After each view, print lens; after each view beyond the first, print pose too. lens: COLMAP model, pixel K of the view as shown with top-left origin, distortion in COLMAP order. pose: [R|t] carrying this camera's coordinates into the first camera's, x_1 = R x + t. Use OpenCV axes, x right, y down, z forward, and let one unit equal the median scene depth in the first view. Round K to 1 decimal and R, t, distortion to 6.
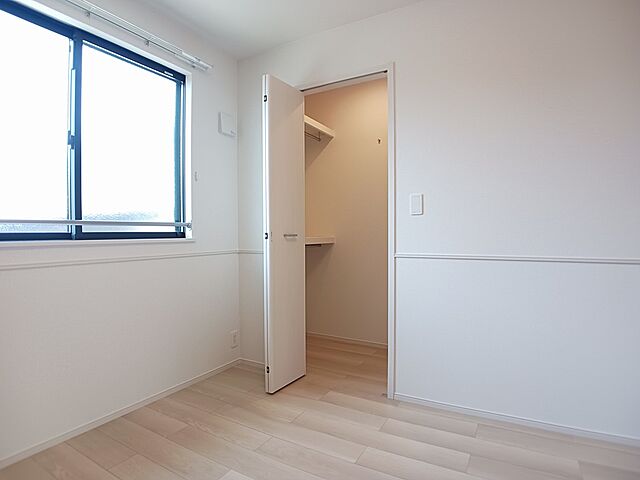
lens RADIAL K [[353.0, 0, 328.0], [0, 353.0, 243.8], [0, 0, 1]] dist [-0.003165, -0.000068]
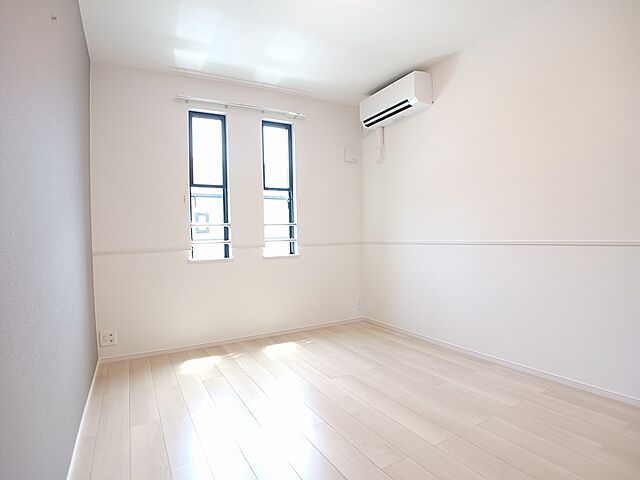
lens RADIAL K [[353.0, 0, 328.0], [0, 353.0, 243.8], [0, 0, 1]] dist [-0.003165, -0.000068]
pose [[0.853834, -0.018744, -0.520208, 0.387141], [0.030845, 0.999417, 0.014617, 0.002060], [0.519631, -0.028526, 0.853915, -0.297149]]
